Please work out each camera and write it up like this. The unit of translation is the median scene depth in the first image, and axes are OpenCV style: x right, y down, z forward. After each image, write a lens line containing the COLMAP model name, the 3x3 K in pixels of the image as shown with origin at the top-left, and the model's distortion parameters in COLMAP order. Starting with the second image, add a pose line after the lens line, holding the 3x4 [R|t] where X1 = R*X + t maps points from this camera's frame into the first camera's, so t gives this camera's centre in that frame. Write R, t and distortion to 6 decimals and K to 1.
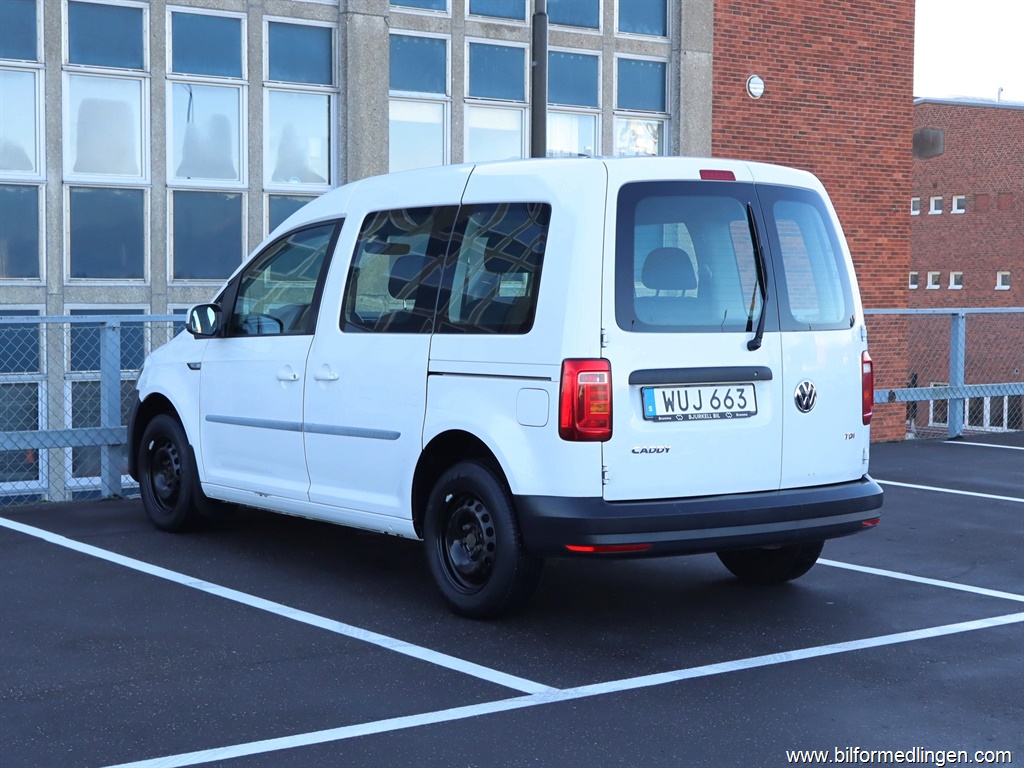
lens RADIAL K [[1764.7, 0, 512.0], [0, 1764.7, 384.0], [0, 0, 1]] dist [0.002992, -0.065061]
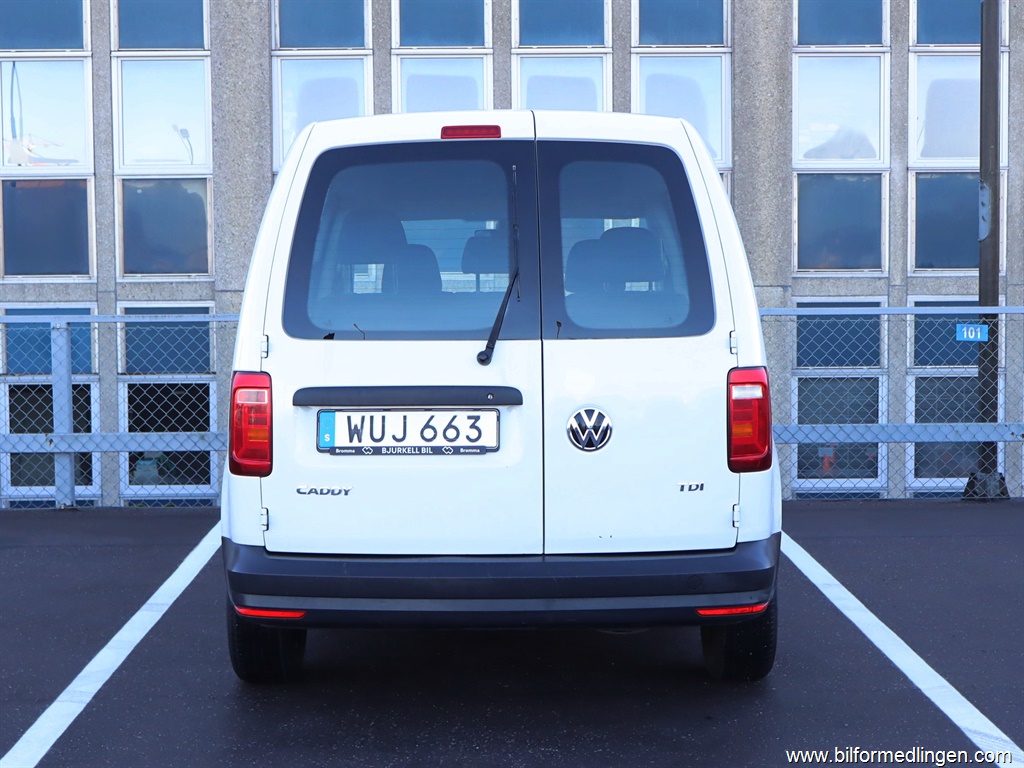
lens RADIAL K [[1764.7, 0, 512.0], [0, 1764.7, 384.0], [0, 0, 1]] dist [0.002992, -0.065061]
pose [[0.803678, 0.023803, -0.594588, 0.574481], [-0.020311, 0.999715, 0.012569, -0.020025], [0.594718, 0.001975, 0.803932, 0.399088]]
